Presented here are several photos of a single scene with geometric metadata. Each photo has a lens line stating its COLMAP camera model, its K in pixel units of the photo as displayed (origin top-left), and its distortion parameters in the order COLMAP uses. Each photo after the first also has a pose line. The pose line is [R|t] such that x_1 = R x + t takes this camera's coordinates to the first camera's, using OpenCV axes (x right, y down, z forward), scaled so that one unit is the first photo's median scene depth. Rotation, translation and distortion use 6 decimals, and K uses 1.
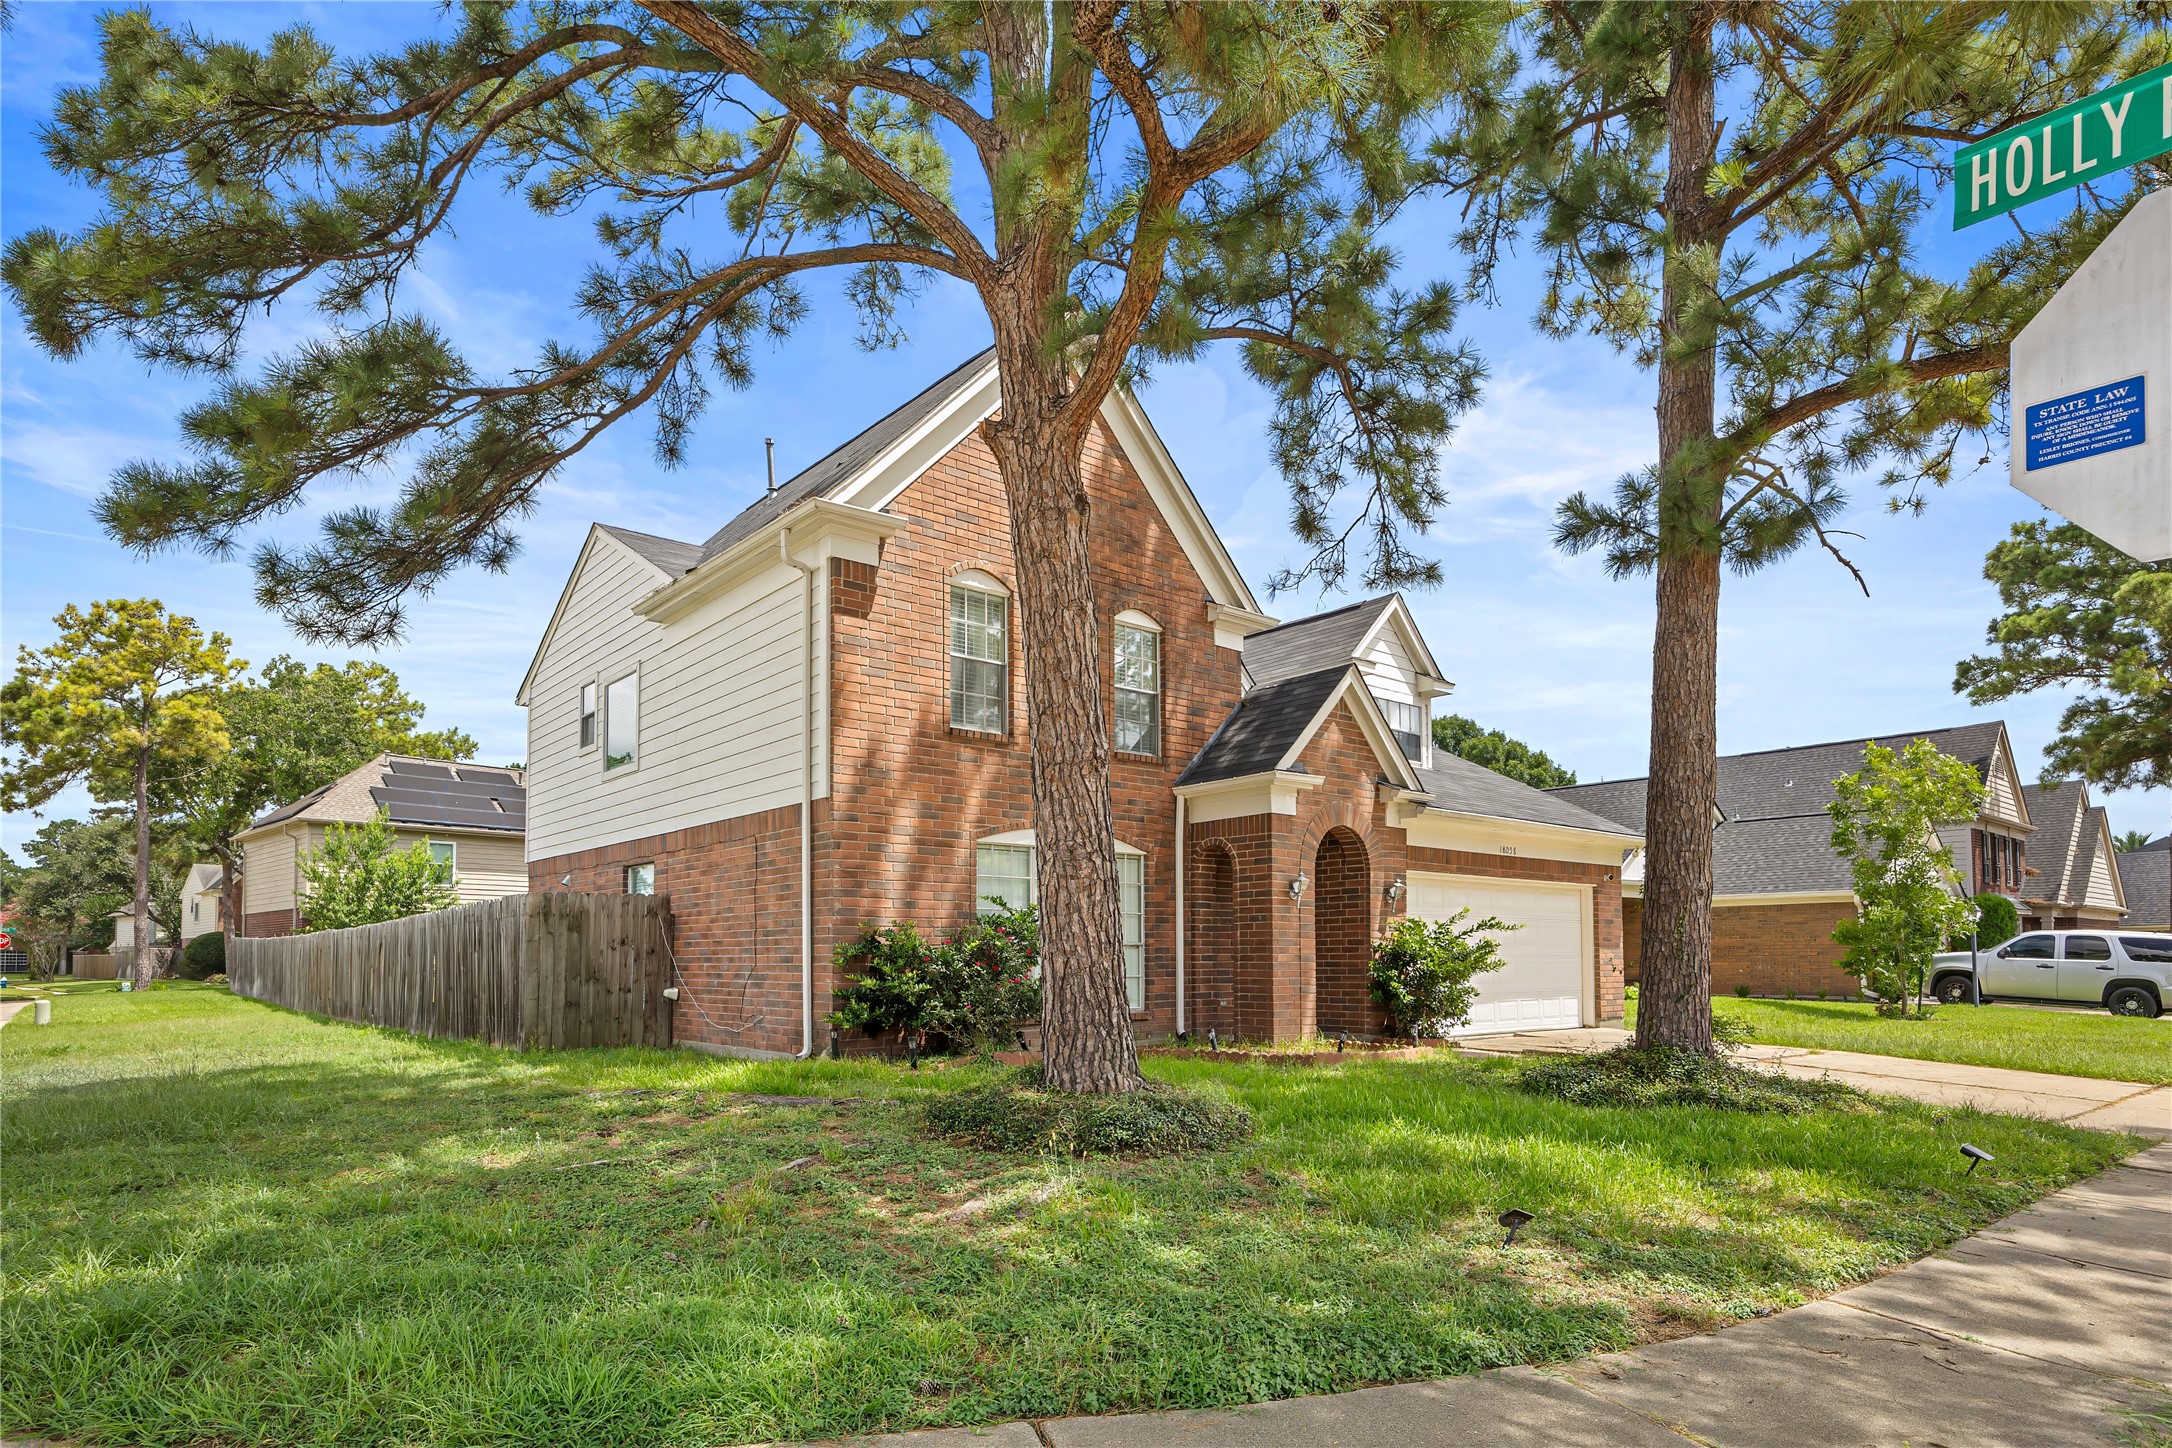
lens RADIAL K [[1181.8, 0, 1086.0], [0, 1181.8, 724.0], [0, 0, 1]] dist [0.000072, -0.000017]
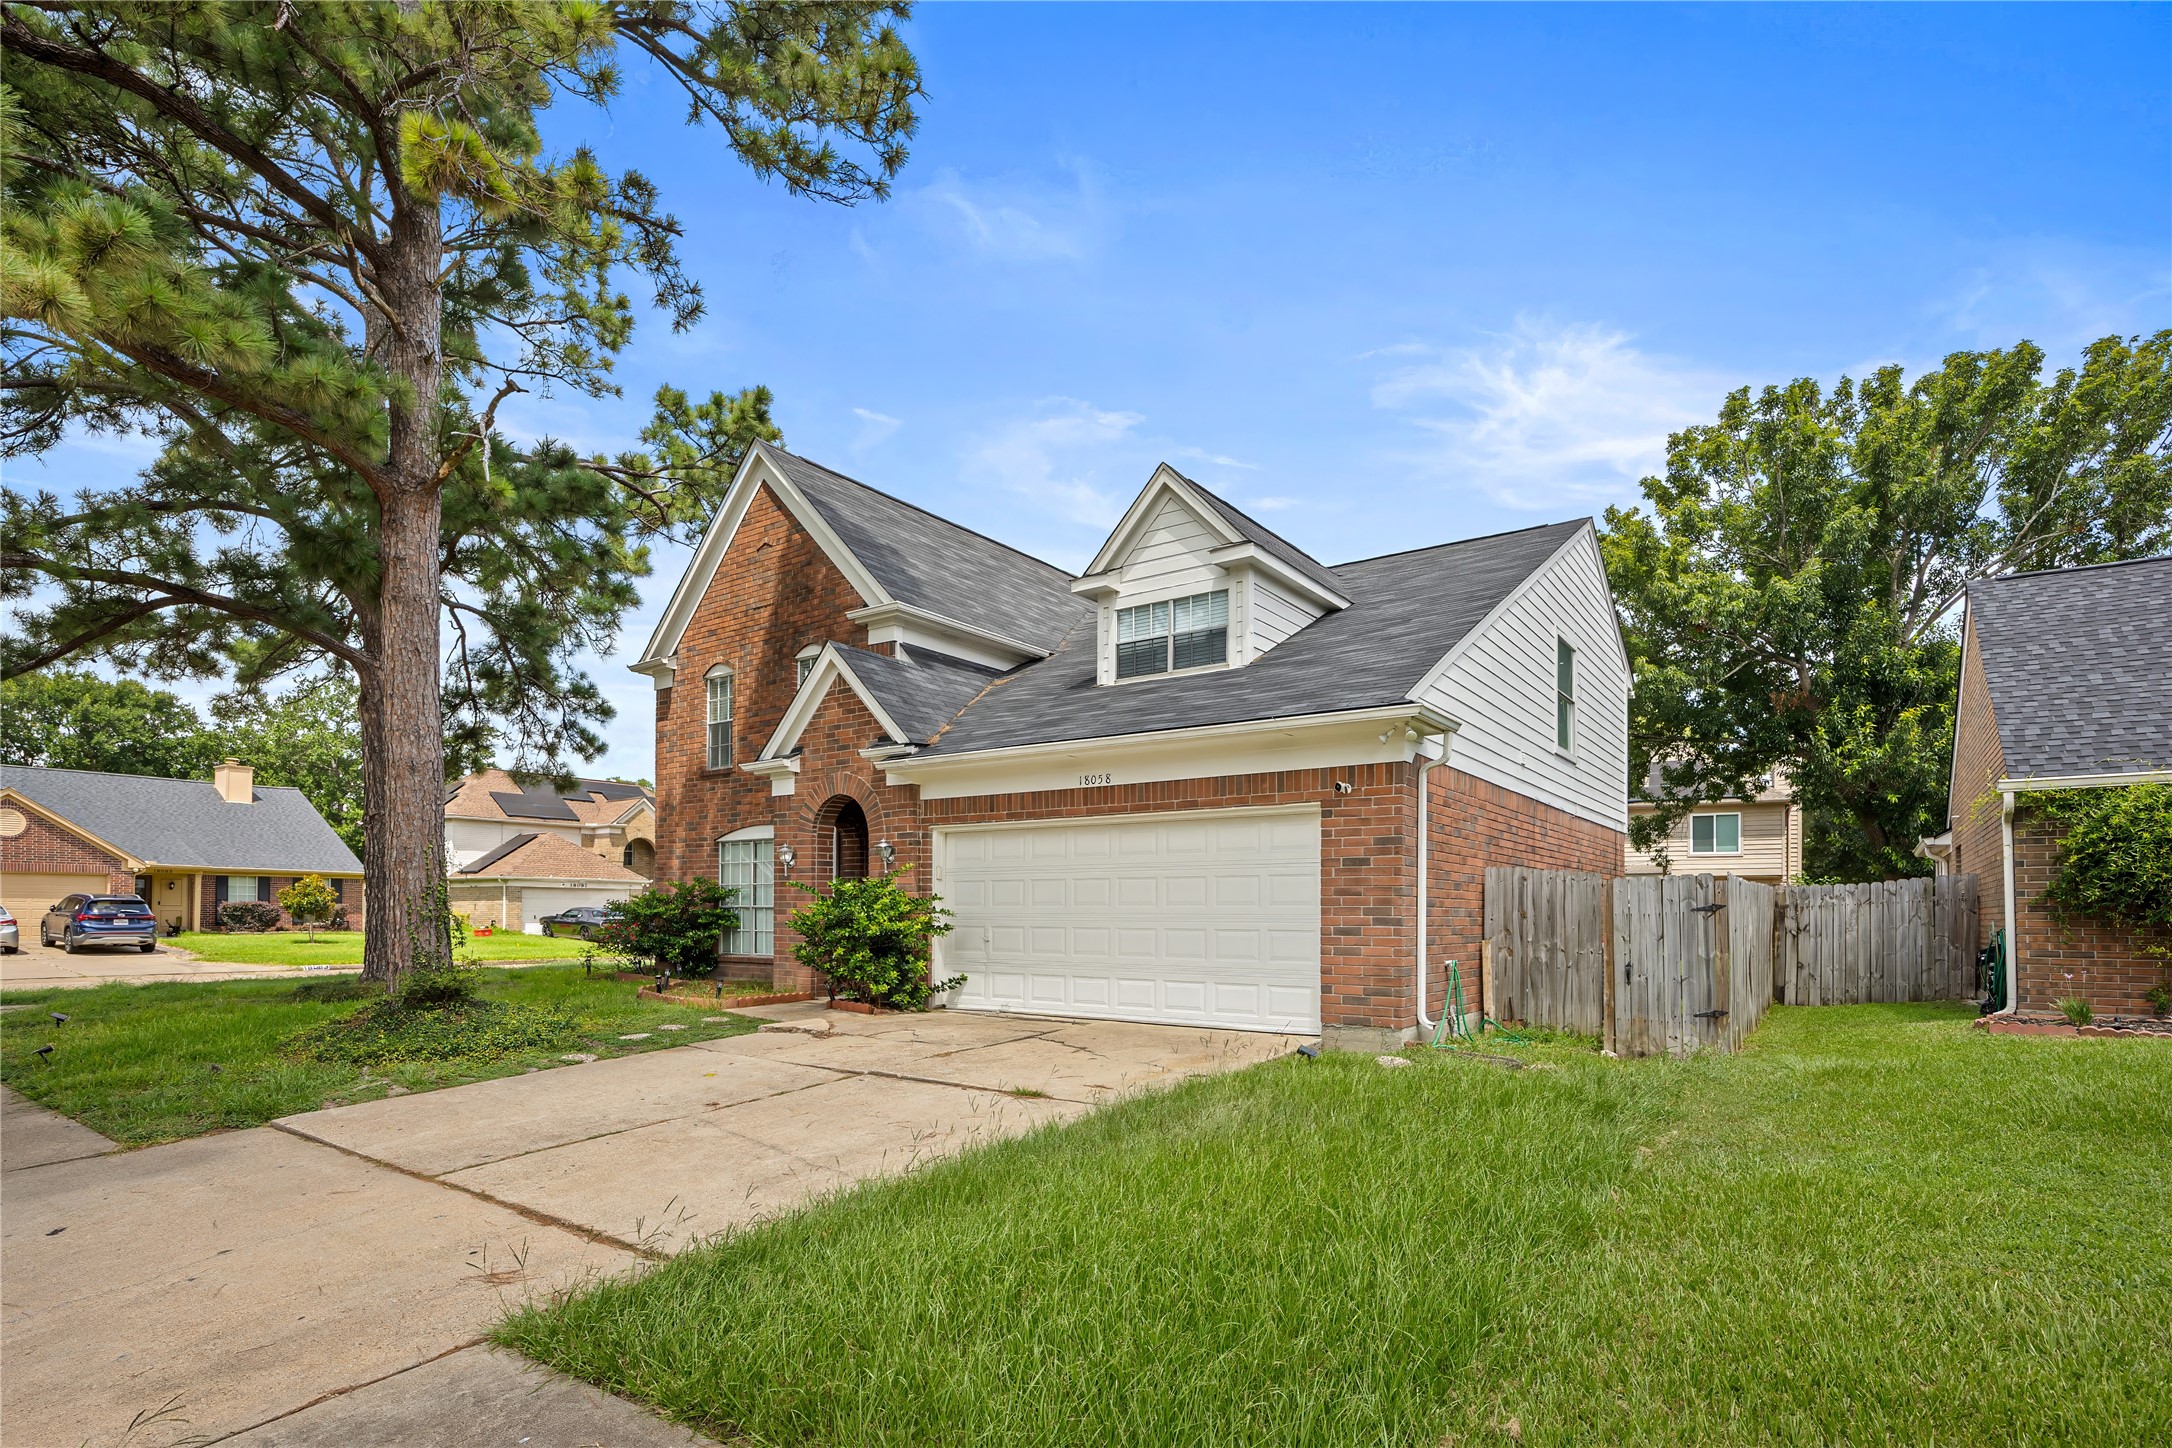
lens RADIAL K [[1048.7, 0, 1086.0], [0, 1048.7, 724.0], [0, 0, 1]] dist [-0.004337, -0.000316]
pose [[0.260458, -0.172261, -0.949994, 1.163341], [0.182895, 0.974942, -0.126640, 0.181852], [0.948004, -0.140764, 0.285437, 0.940386]]
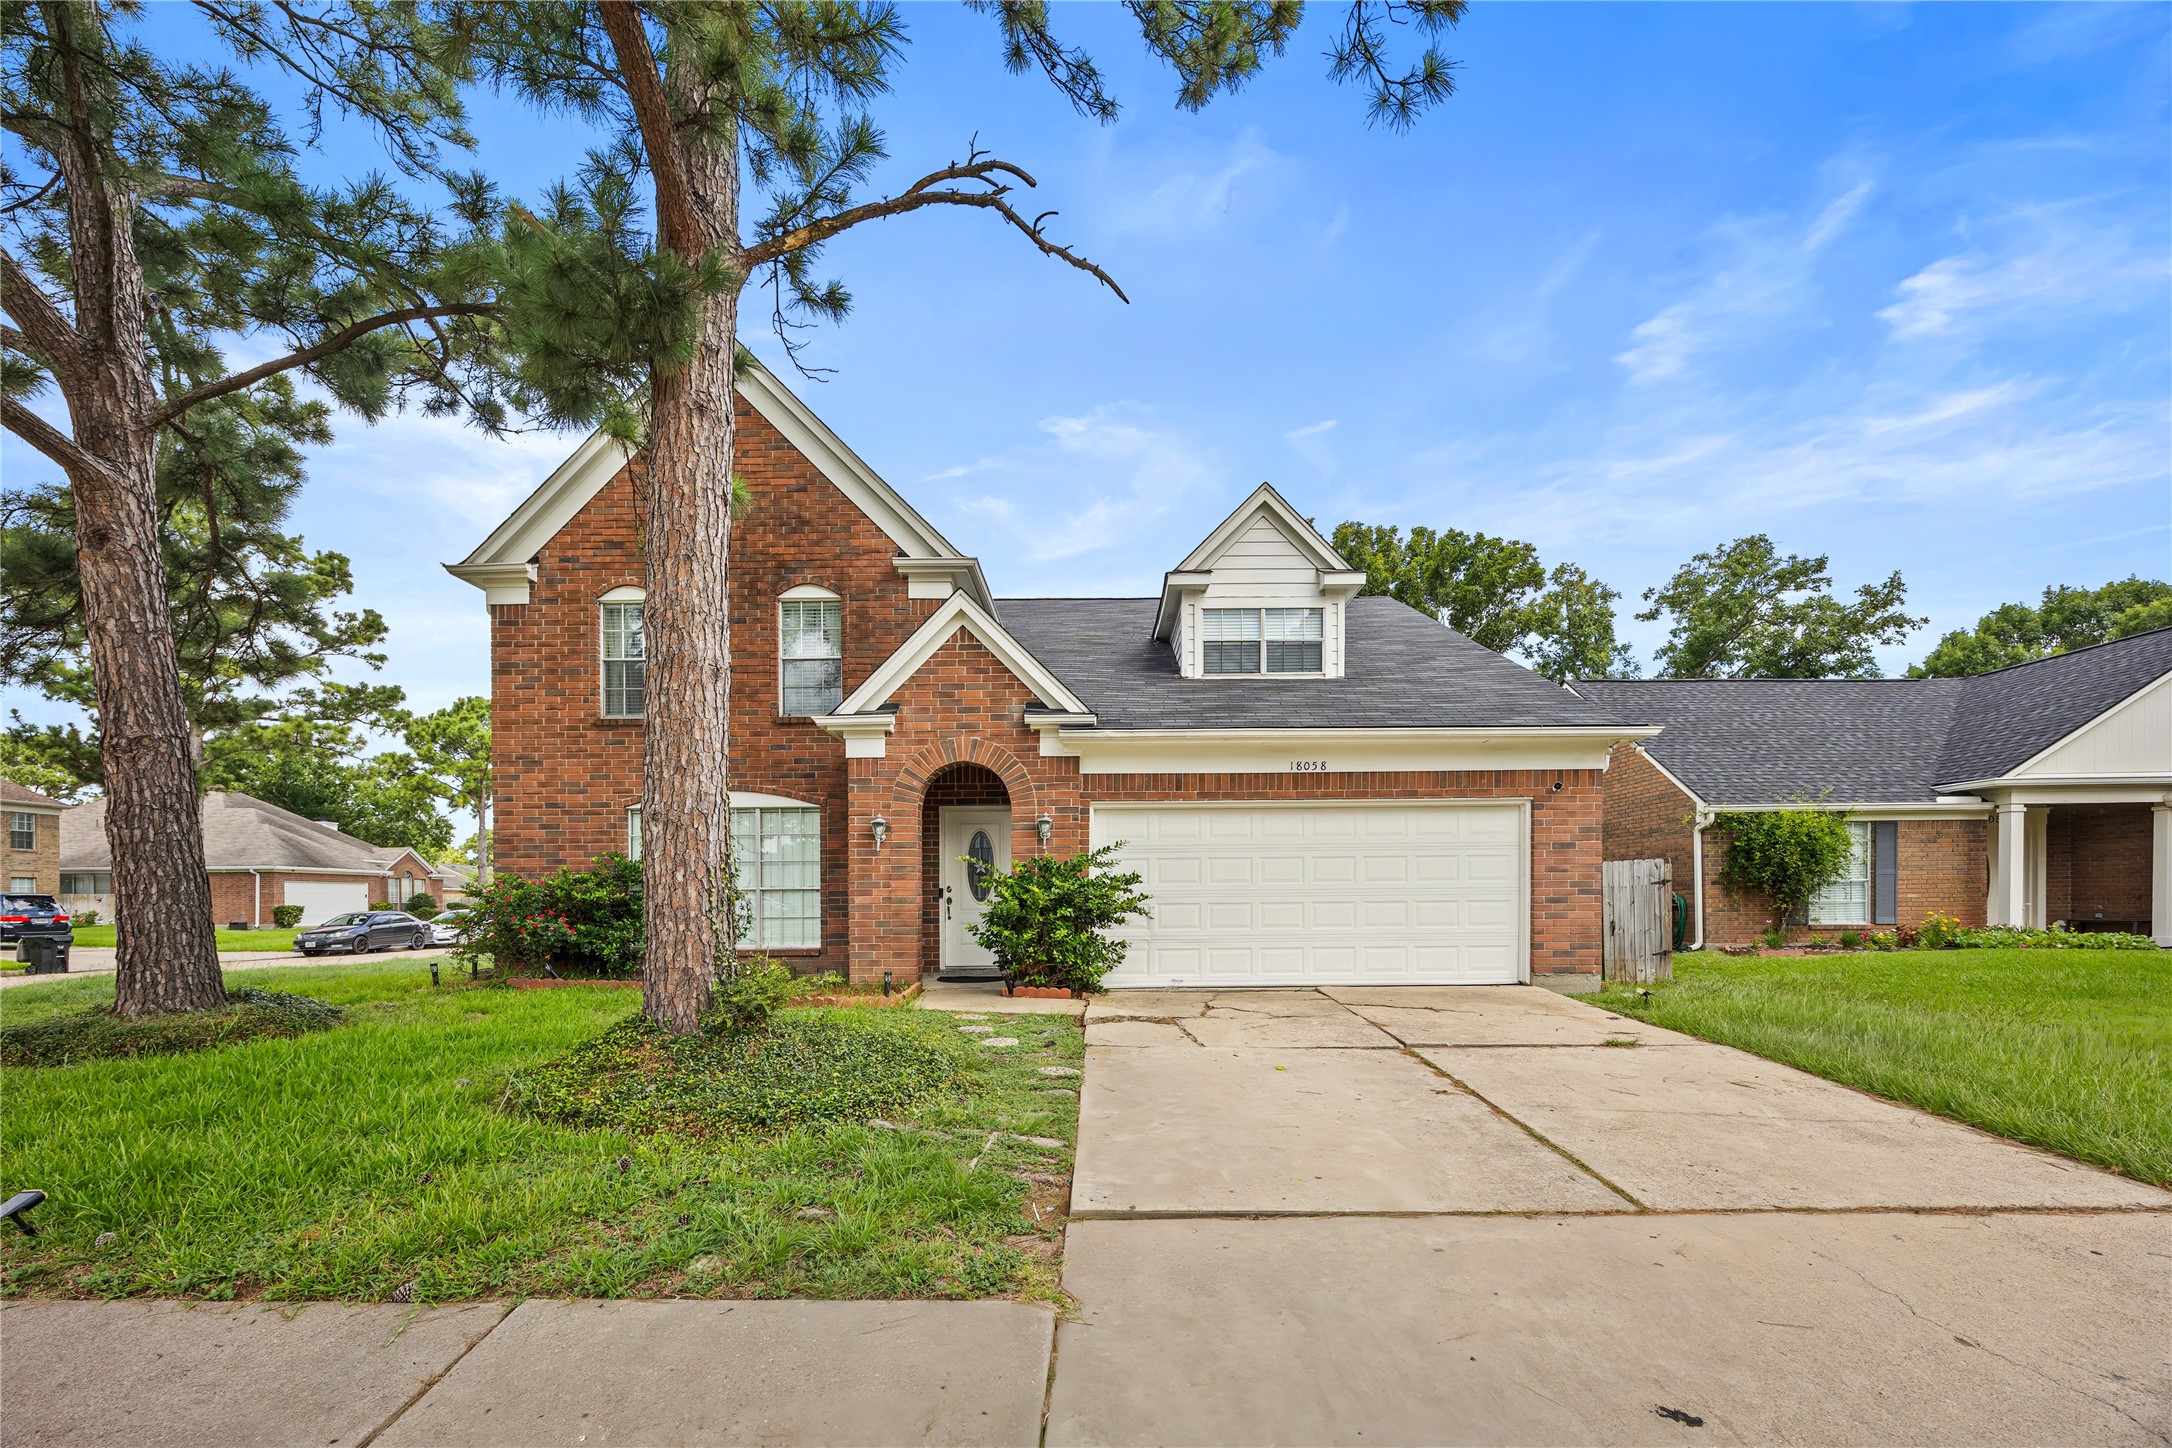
lens RADIAL K [[912.0, 0, 1087.8], [0, 912.0, 775.5], [0, 0, 1]] dist [0.000033, 0.000013]
pose [[0.766476, -0.094590, -0.635270, 0.752009], [0.133970, 0.990885, 0.014099, 0.099856], [0.628145, -0.095914, 0.772162, 0.495197]]
